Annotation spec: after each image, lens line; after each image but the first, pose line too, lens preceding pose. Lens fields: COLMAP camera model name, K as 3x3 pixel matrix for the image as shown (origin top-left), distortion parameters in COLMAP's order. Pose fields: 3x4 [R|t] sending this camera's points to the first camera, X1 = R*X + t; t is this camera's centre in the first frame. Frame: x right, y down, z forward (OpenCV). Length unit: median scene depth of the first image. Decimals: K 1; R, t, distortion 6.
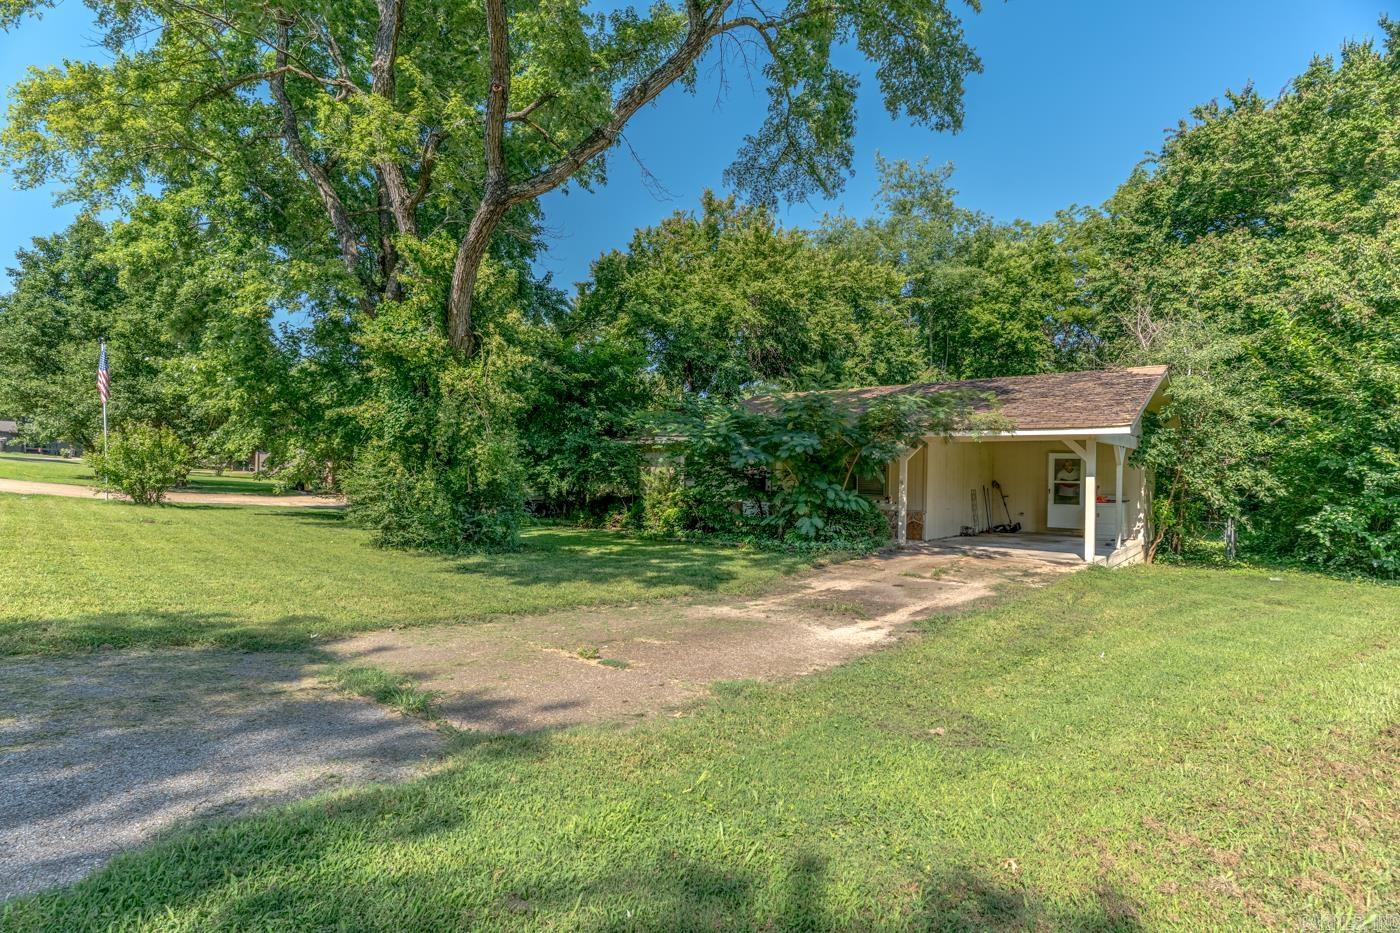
lens RADIAL K [[638.9, 0, 701.6], [0, 638.9, 445.7], [0, 0, 1]] dist [-0.001915, -0.000610]
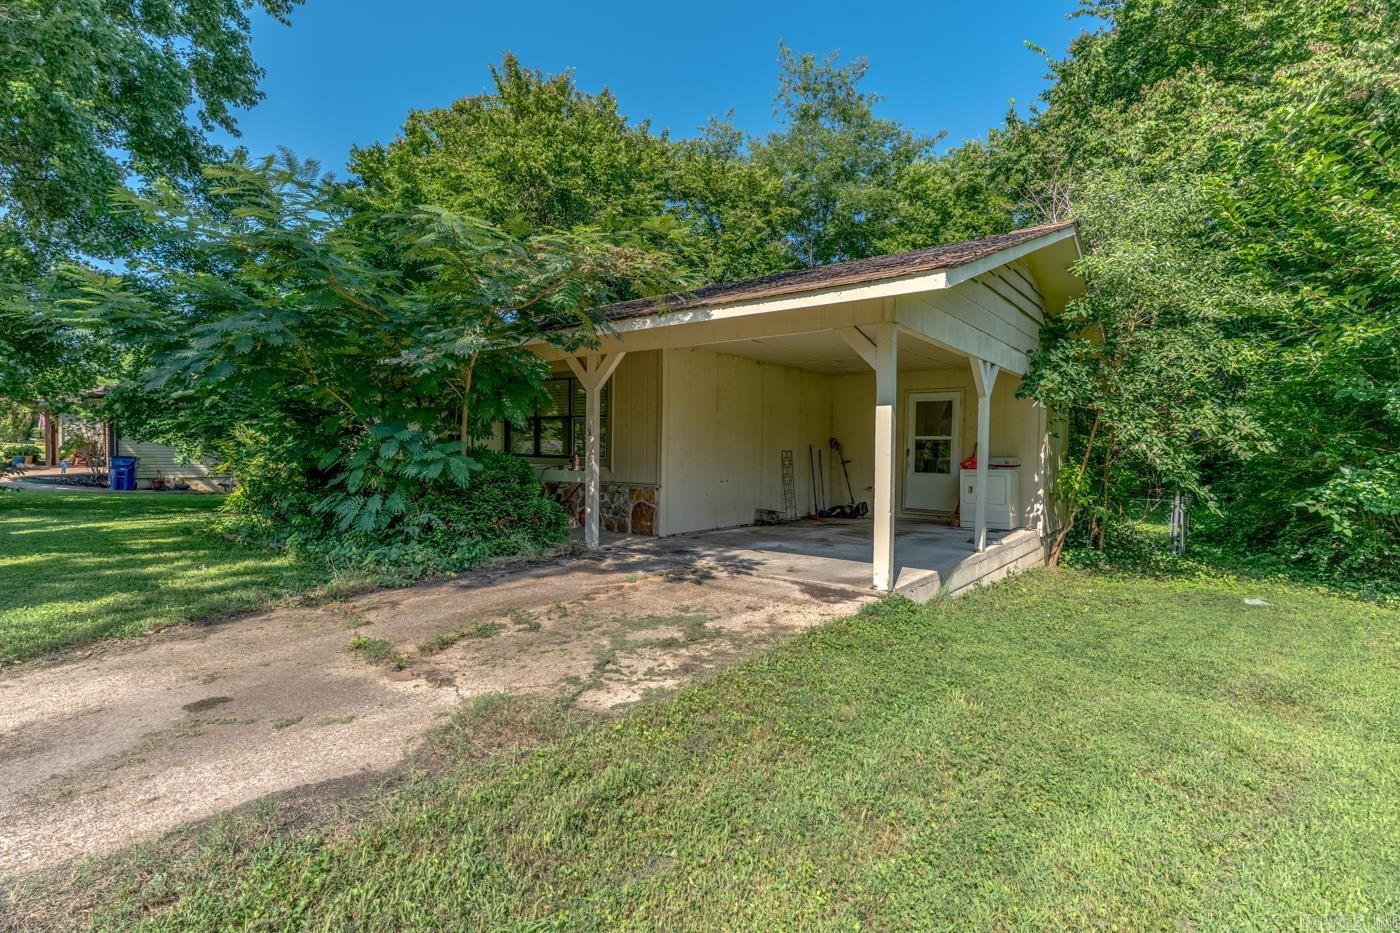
lens RADIAL K [[663.0, 0, 690.3], [0, 663.0, 445.6], [0, 0, 1]] dist [0.001760, -0.005257]
pose [[0.998359, -0.006244, 0.056919, 0.348967], [0.004241, 0.999370, 0.035235, 0.047988], [-0.057103, -0.034936, 0.997757, 0.424280]]
